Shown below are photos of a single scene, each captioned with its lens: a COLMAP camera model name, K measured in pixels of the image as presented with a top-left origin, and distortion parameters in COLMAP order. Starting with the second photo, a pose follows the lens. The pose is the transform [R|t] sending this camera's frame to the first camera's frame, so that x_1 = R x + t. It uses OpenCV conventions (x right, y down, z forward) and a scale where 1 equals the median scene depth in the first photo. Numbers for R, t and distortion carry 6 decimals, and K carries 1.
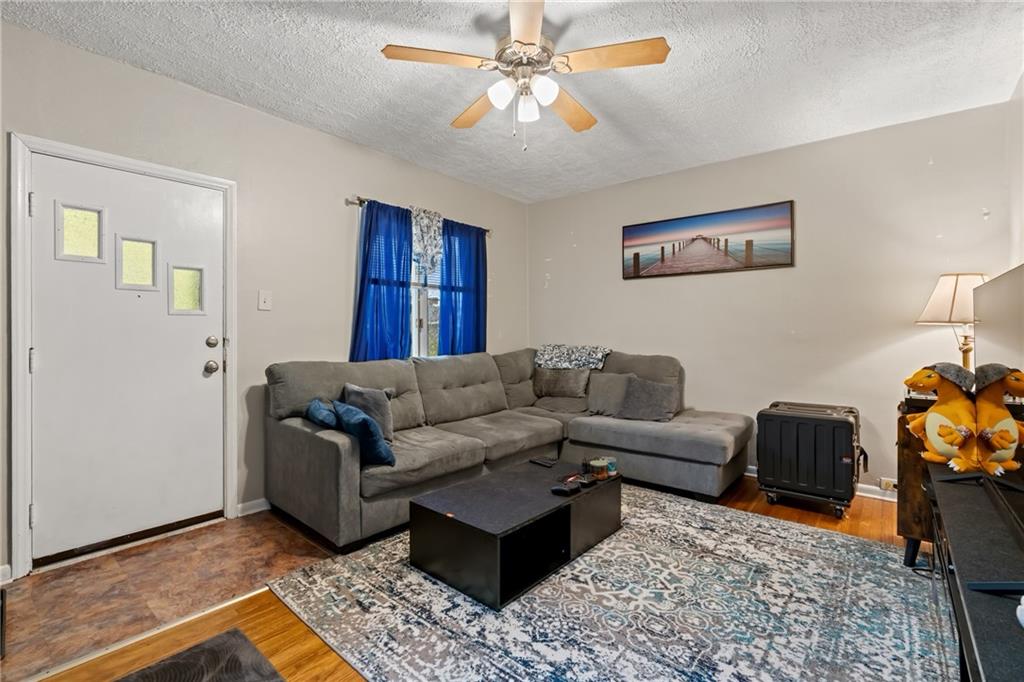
lens RADIAL K [[466.1, 0, 513.9], [0, 466.1, 336.6], [0, 0, 1]] dist [-0.004532, 0.000700]
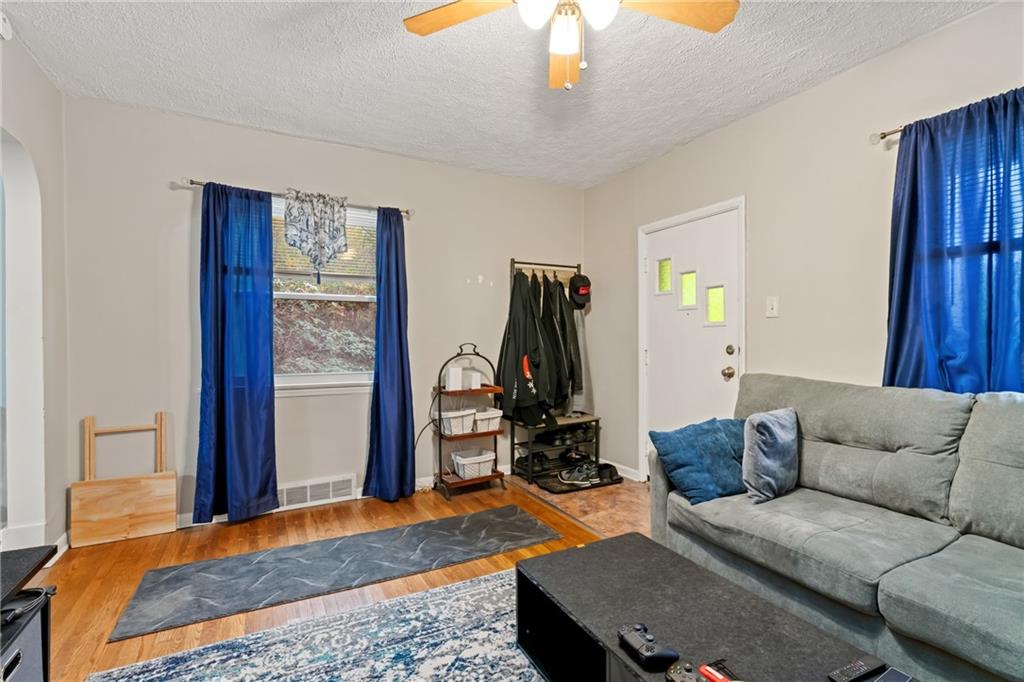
lens RADIAL K [[466.1, 0, 509.1], [0, 466.1, 343.3], [0, 0, 1]] dist [-0.004532, 0.000700]
pose [[-0.380422, 0.006699, -0.924789, 0.744551], [-0.008805, 0.999902, 0.010865, -0.013754], [0.924771, 0.012276, -0.380326, 1.211020]]
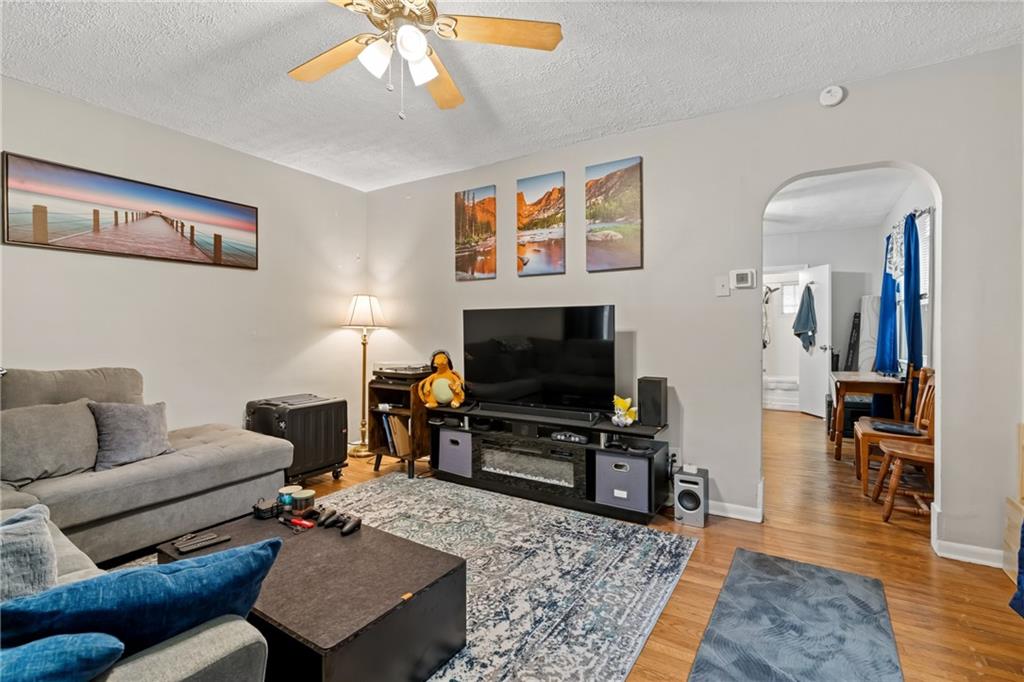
lens RADIAL K [[466.1, 0, 514.1], [0, 466.1, 332.6], [0, 0, 1]] dist [-0.004532, 0.000700]
pose [[-0.135139, -0.005773, 0.990810, -0.853370], [0.013425, 0.999881, 0.007657, -0.017298], [-0.990736, 0.014336, -0.135045, 0.929983]]
